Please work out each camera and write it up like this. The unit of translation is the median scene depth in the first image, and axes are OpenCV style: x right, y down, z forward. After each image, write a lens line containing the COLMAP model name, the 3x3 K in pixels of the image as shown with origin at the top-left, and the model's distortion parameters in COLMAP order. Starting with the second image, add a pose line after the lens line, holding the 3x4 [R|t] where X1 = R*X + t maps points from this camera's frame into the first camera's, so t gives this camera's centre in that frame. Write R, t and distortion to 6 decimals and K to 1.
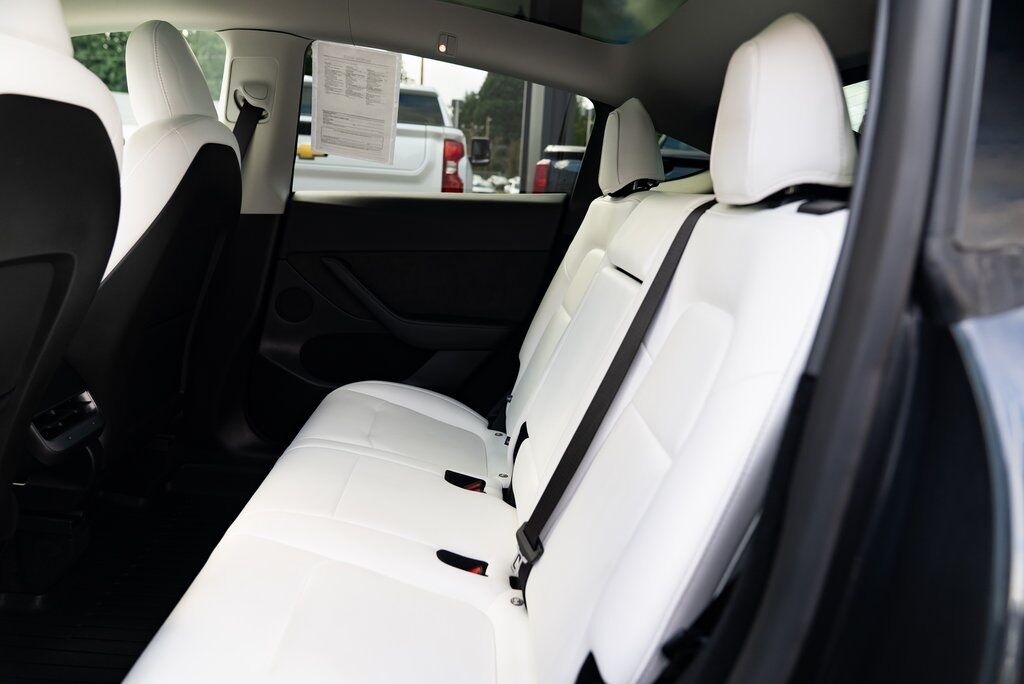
lens RADIAL K [[689.8, 0, 512.0], [0, 689.8, 342.0], [0, 0, 1]] dist [-0.049762, 0.033130]
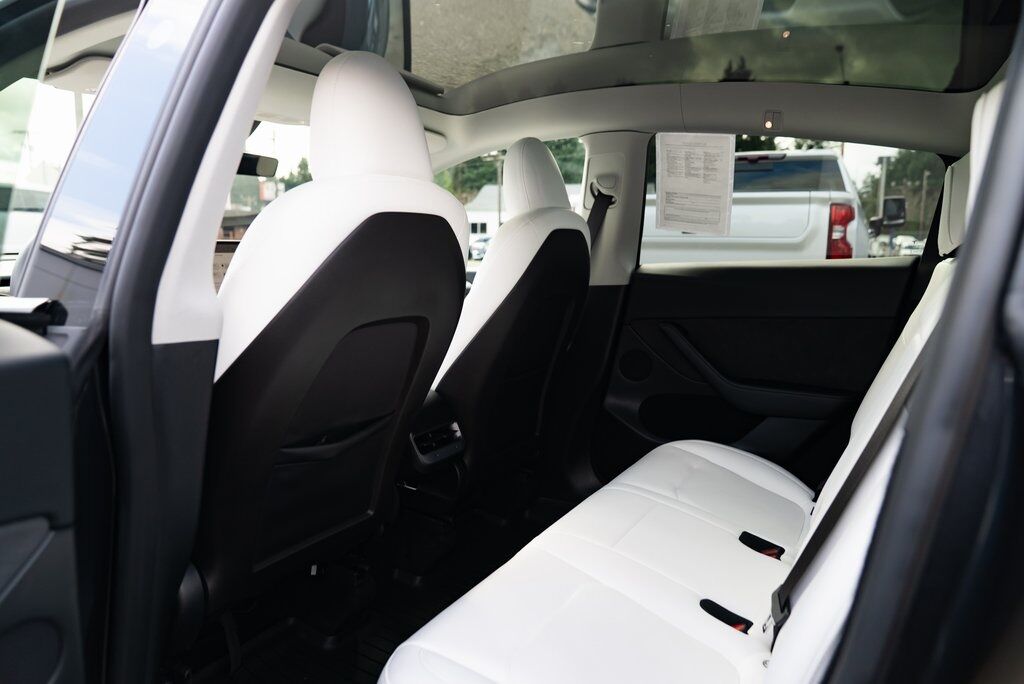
lens RADIAL K [[689.8, 0, 512.0], [0, 689.8, 342.0], [0, 0, 1]] dist [-0.049762, 0.033130]
pose [[0.836703, 0.018269, -0.547352, 0.128777], [-0.072766, 0.994291, -0.078045, 0.009890], [0.542802, 0.105129, 0.833255, -0.042391]]
